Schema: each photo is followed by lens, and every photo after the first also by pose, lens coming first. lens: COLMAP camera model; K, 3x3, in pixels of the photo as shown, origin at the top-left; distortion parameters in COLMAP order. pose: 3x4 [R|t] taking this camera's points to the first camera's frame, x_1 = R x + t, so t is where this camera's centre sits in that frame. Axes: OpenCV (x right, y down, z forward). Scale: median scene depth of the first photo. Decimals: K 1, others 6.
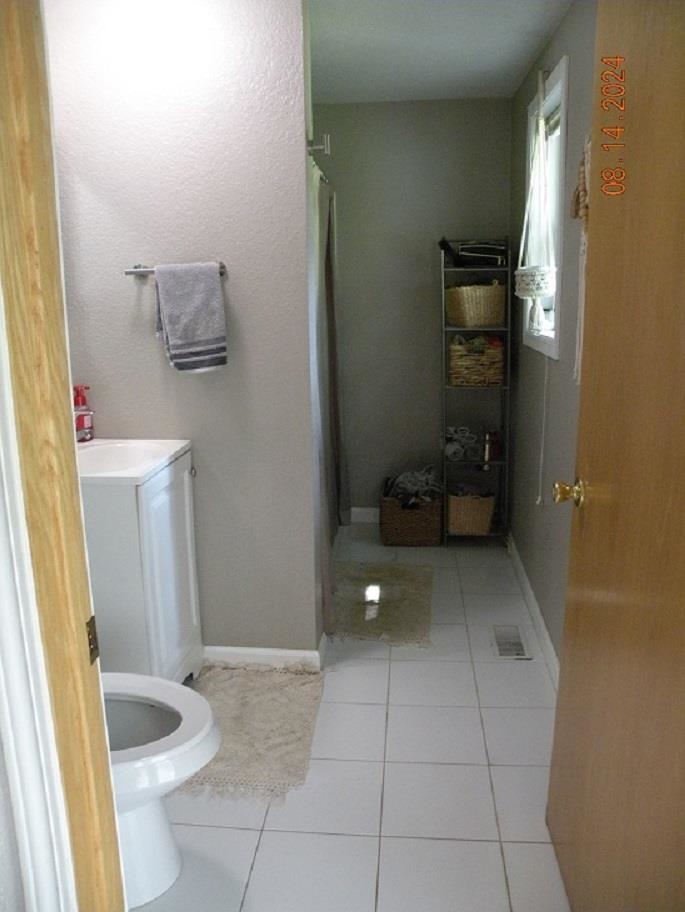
lens RADIAL K [[771.9, 0, 342.5], [0, 771.9, 456.0], [0, 0, 1]] dist [-0.228486, 0.333392]
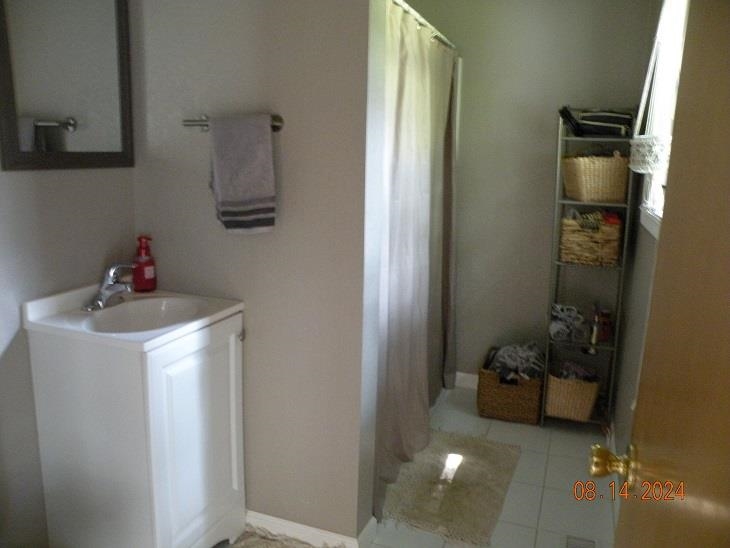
lens RADIAL K [[617.8, 0, 365.0], [0, 617.8, 274.0], [0, 0, 1]] dist [-0.228486, 0.333392]
pose [[0.961801, 0.088656, -0.258996, 0.104451], [-0.095431, 0.995342, -0.013678, -0.043429], [0.256577, 0.037872, 0.965782, 0.218262]]
